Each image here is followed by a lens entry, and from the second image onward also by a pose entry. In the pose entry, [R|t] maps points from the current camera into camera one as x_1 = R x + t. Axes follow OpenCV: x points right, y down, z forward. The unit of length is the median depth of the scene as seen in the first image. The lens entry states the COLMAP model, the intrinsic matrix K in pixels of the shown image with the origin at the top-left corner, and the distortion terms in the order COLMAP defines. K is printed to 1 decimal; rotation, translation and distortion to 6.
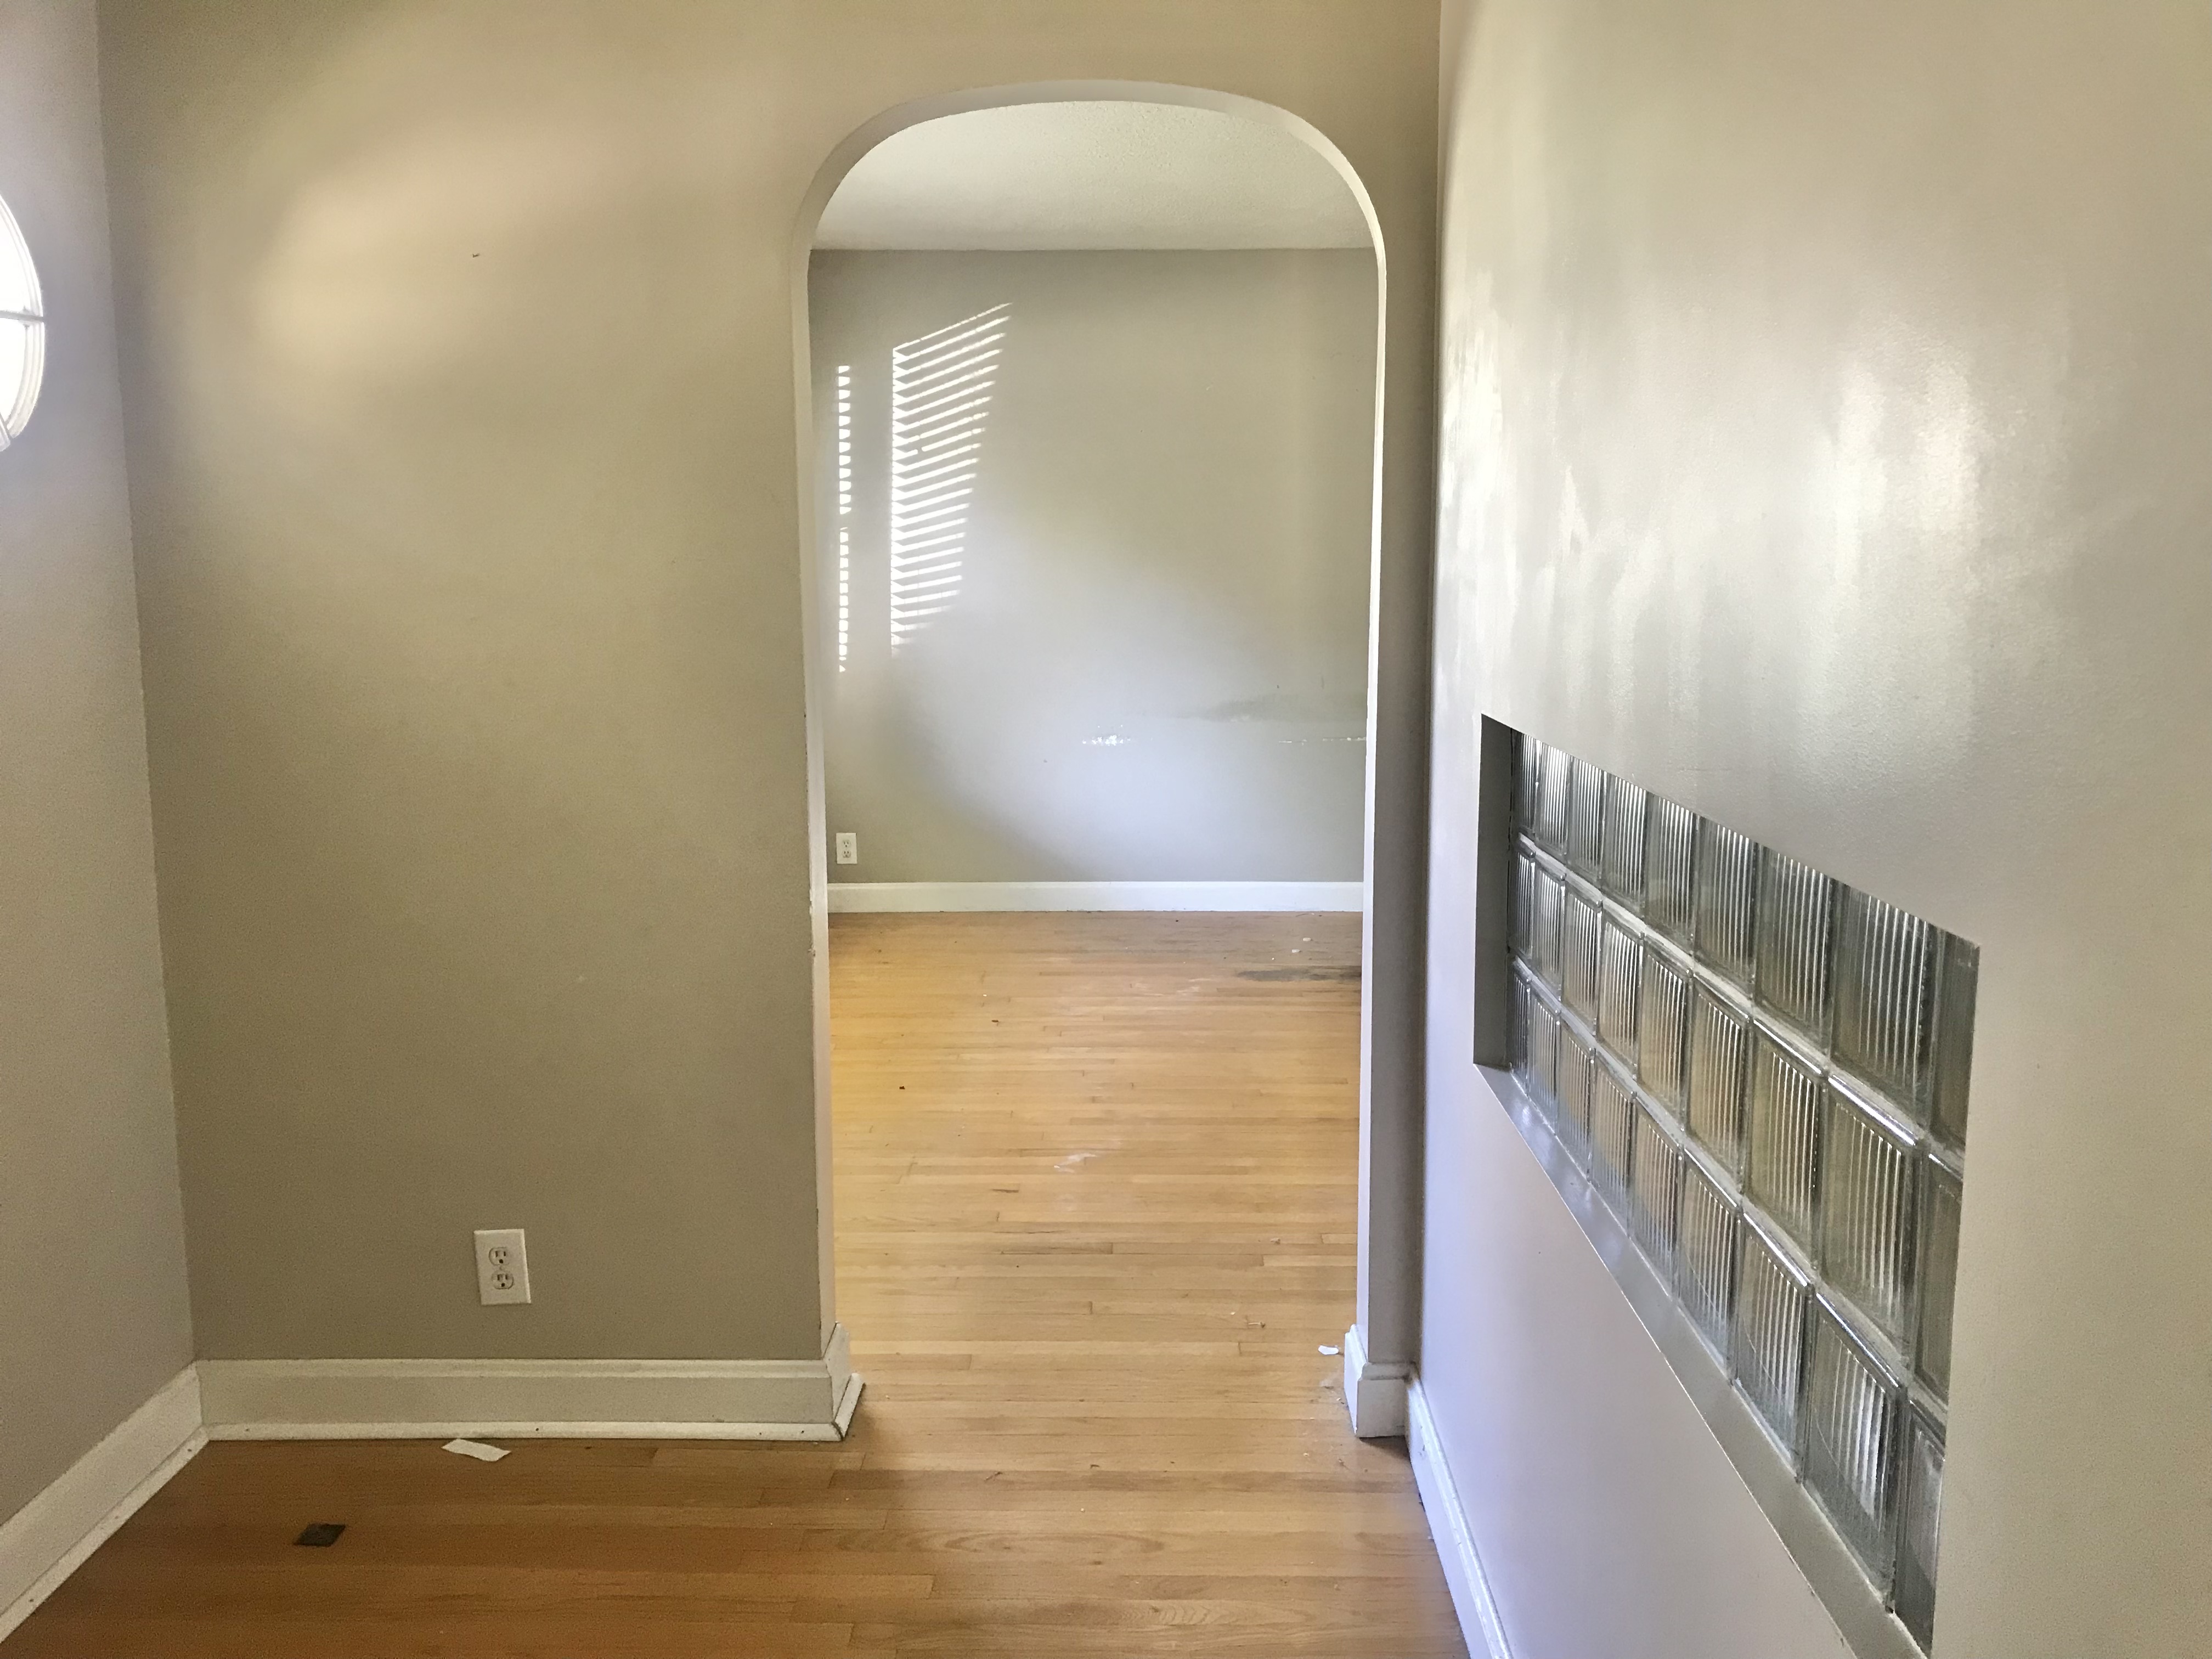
lens RADIAL K [[1798.5, 0, 1107.9], [0, 1798.5, 835.9], [0, 0, 1]] dist [0.046839, -0.043514]
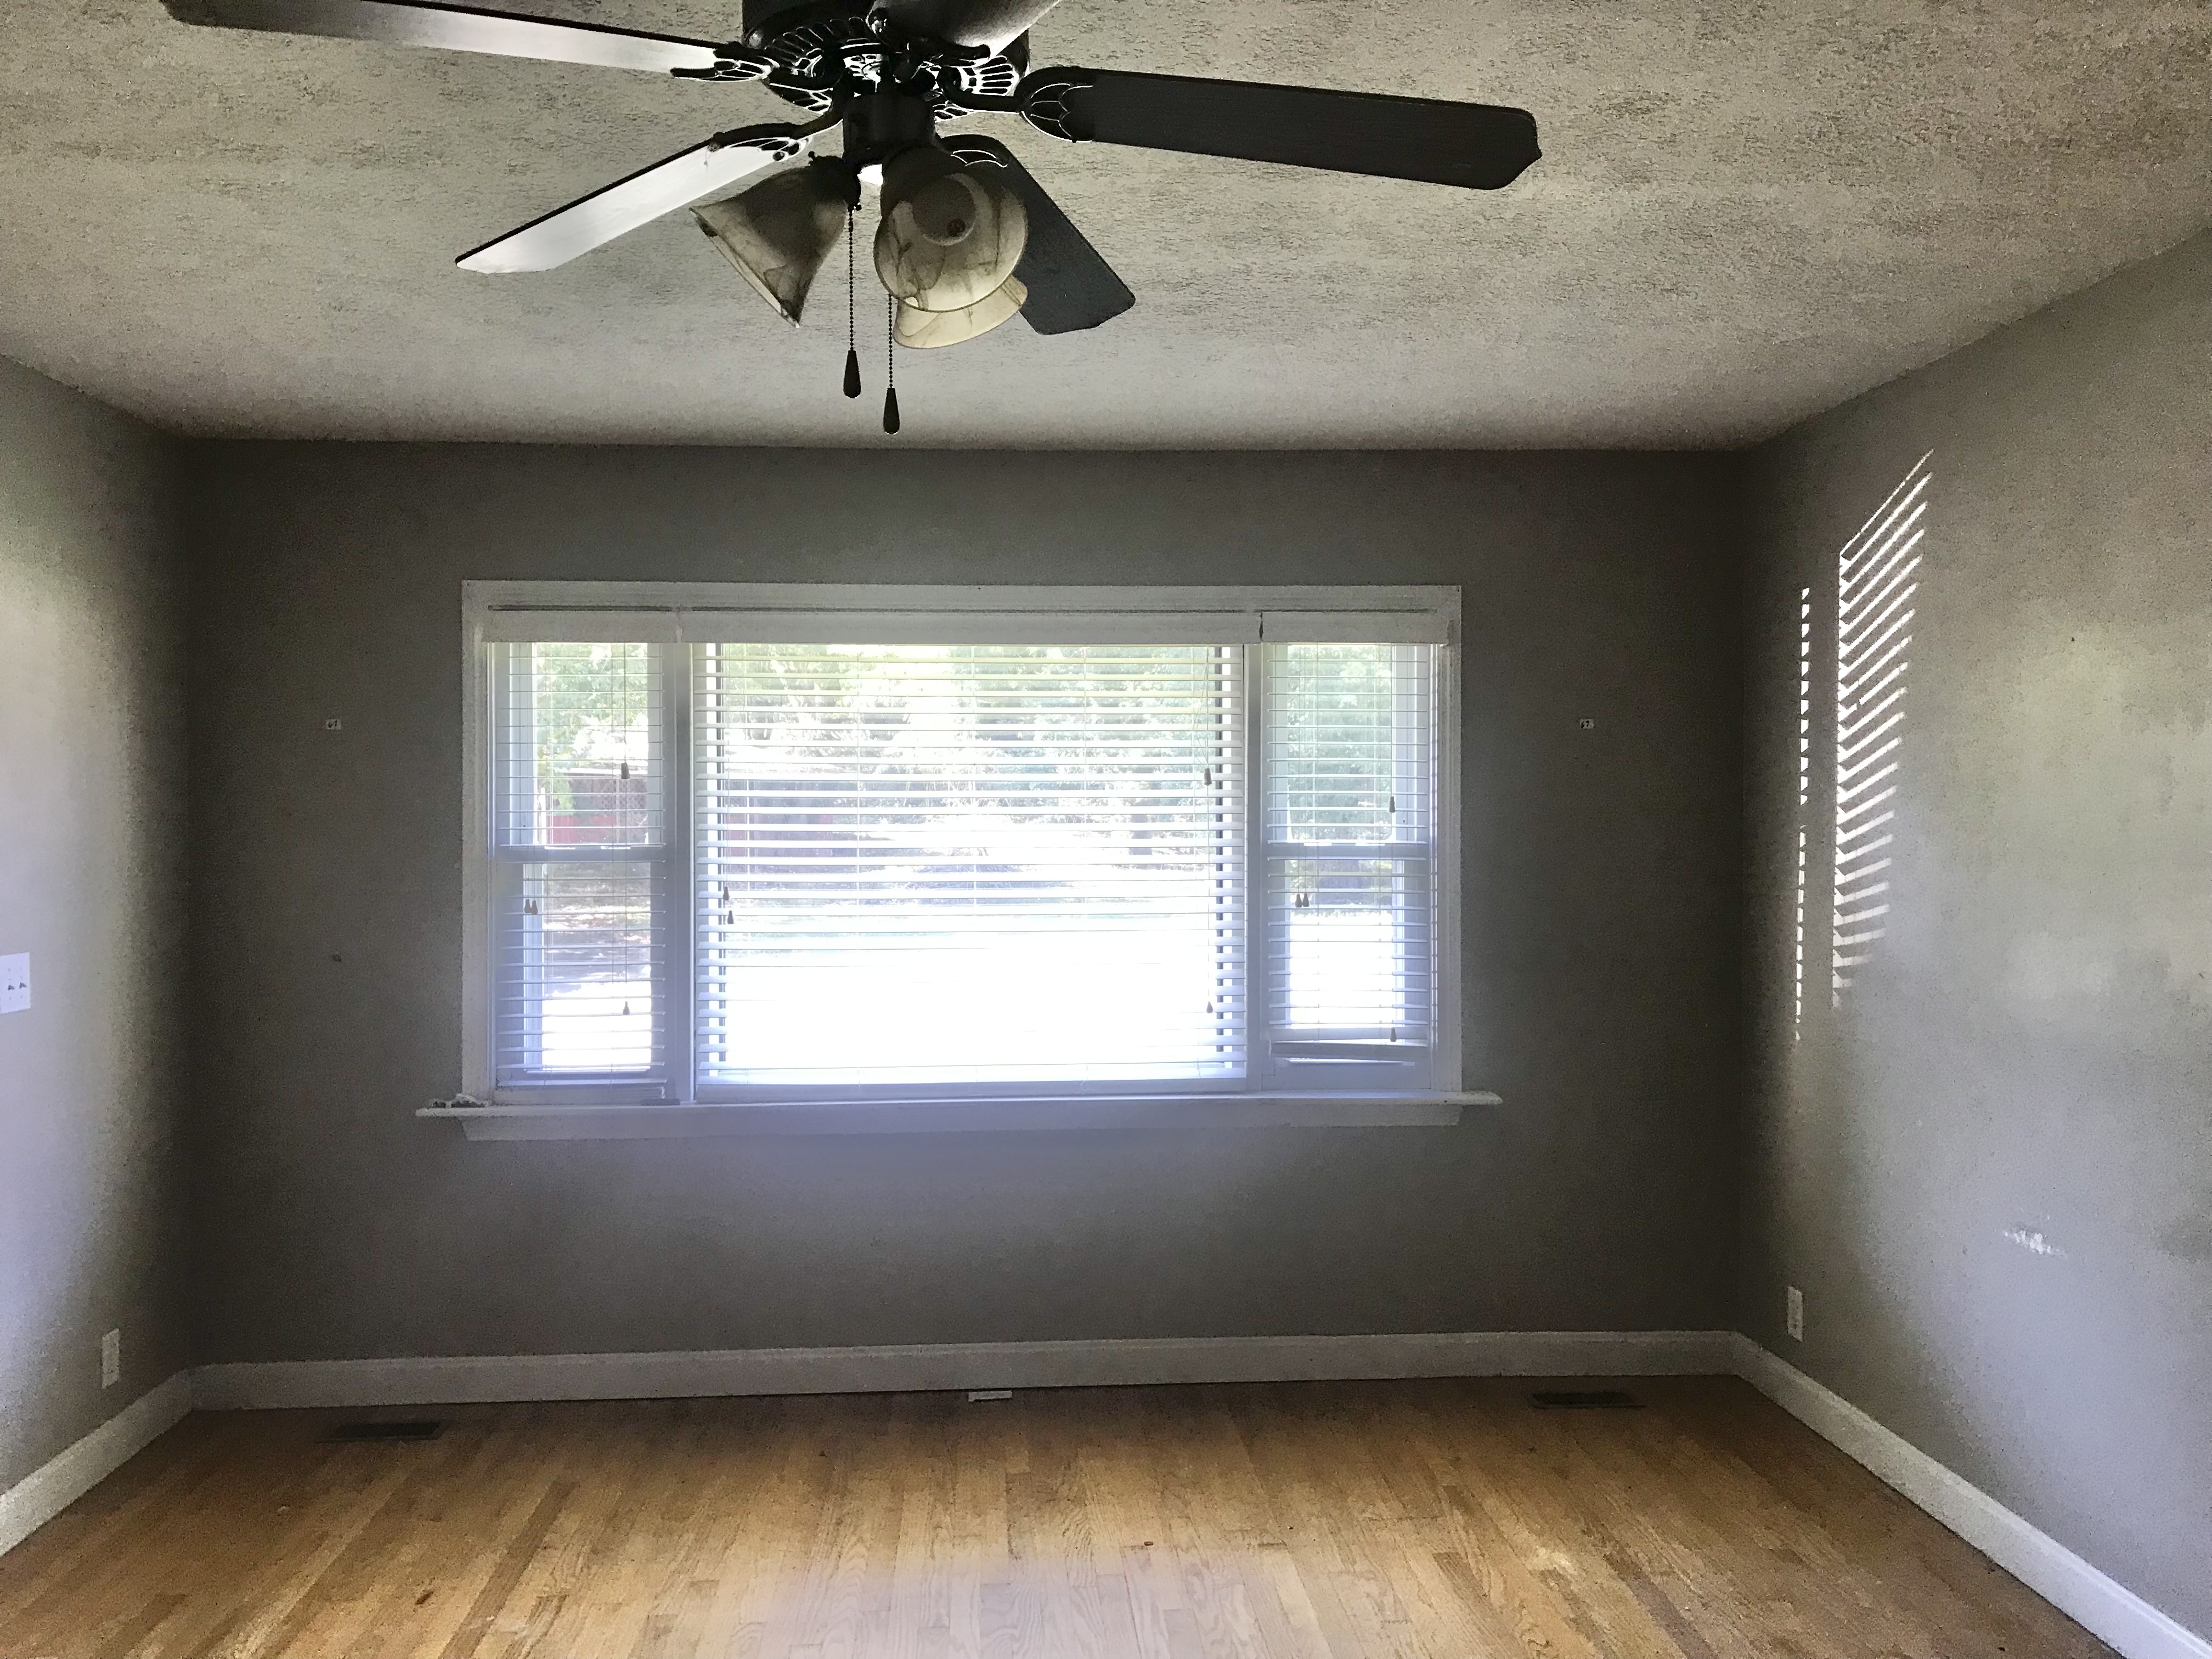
lens RADIAL K [[1798.5, 0, 1109.7], [0, 1798.5, 823.4], [0, 0, 1]] dist [0.046839, -0.043514]
pose [[0.093500, 0.008186, -0.995586, 0.490636], [-0.154808, 0.987924, -0.006416, -0.127244], [0.983510, 0.154725, 0.093638, 0.683588]]
